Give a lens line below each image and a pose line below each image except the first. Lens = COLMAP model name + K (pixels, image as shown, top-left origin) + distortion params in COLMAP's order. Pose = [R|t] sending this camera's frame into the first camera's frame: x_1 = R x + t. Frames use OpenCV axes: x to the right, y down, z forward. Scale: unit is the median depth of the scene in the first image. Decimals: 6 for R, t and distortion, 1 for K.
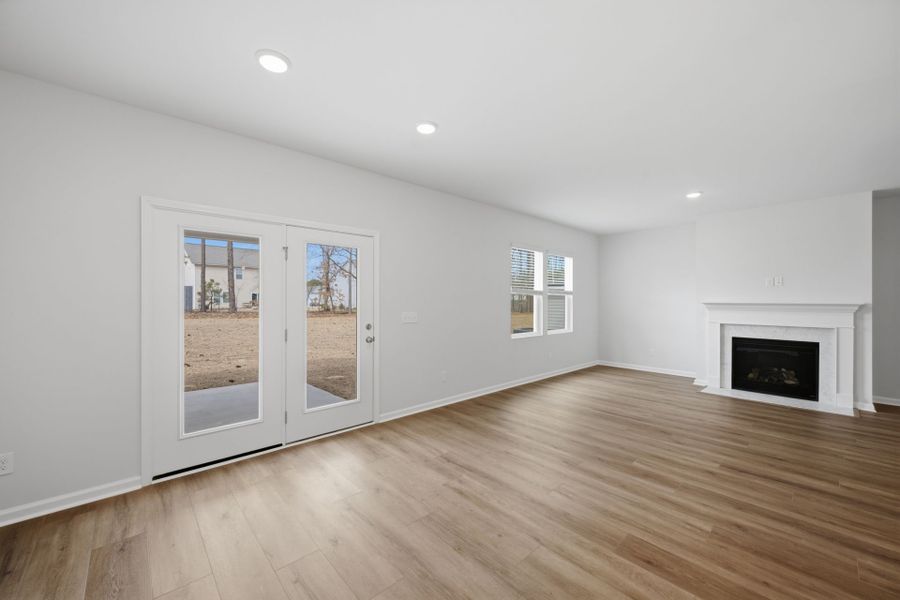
lens RADIAL K [[352.2, 0, 450.9], [0, 352.2, 300.4], [0, 0, 1]] dist [0.000652, -0.000688]
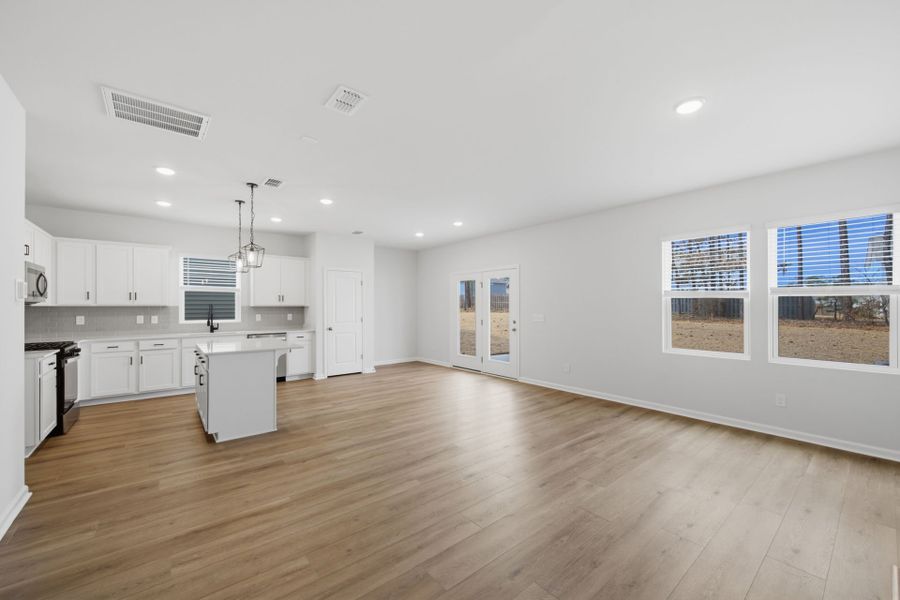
lens RADIAL K [[352.2, 0, 454.0], [0, 352.2, 306.1], [0, 0, 1]] dist [0.000652, -0.000688]
pose [[-0.055223, -0.002147, -0.998472, 1.286103], [-0.001570, 0.999997, -0.002063, 0.001977], [0.998473, 0.001453, -0.055226, 0.697666]]
